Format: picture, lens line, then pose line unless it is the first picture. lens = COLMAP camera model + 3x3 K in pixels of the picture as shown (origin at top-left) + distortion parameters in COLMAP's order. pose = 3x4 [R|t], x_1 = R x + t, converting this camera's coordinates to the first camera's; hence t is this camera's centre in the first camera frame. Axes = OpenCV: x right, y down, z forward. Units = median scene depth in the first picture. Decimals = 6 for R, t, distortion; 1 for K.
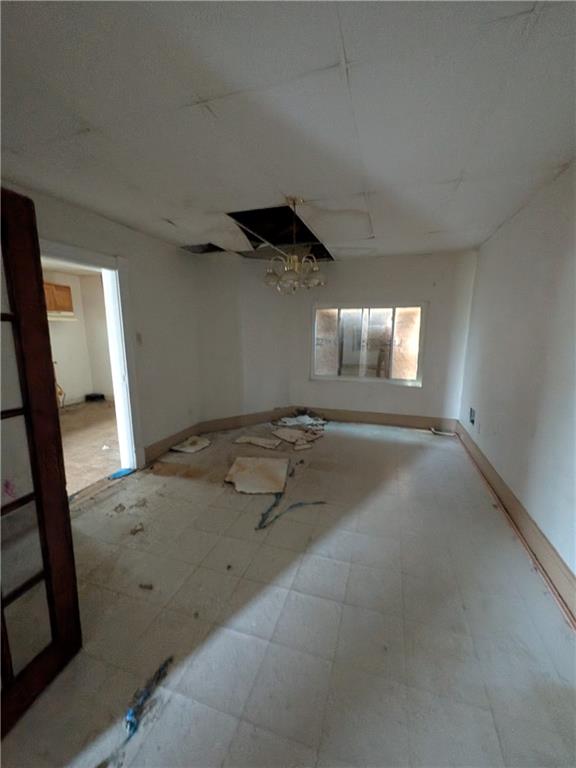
lens RADIAL K [[304.2, 0, 289.0], [0, 304.2, 383.9], [0, 0, 1]] dist [0.001480, 0.000043]
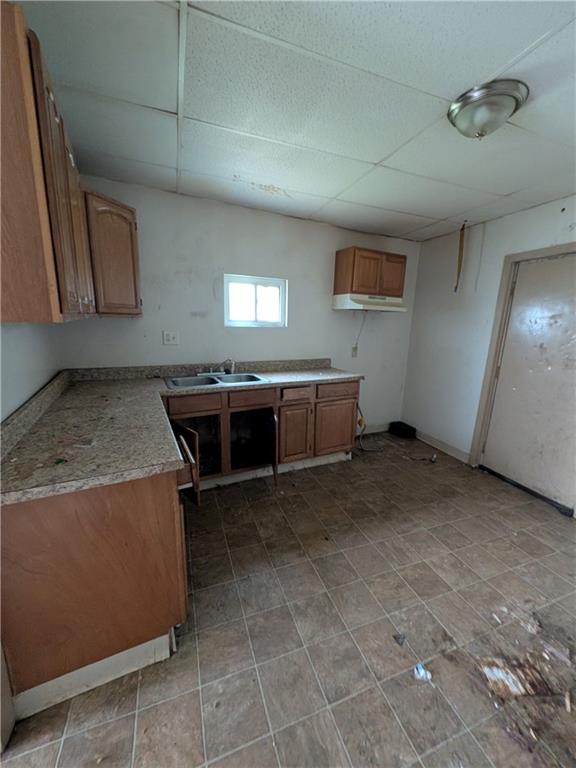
lens RADIAL K [[304.2, 0, 289.6], [0, 304.2, 383.1], [0, 0, 1]] dist [0.001480, 0.000043]
pose [[0.610288, 0.182078, -0.770971, -0.350790], [-0.172781, 0.980391, 0.094765, -0.087355], [0.773107, 0.075376, 0.629780, 0.459400]]
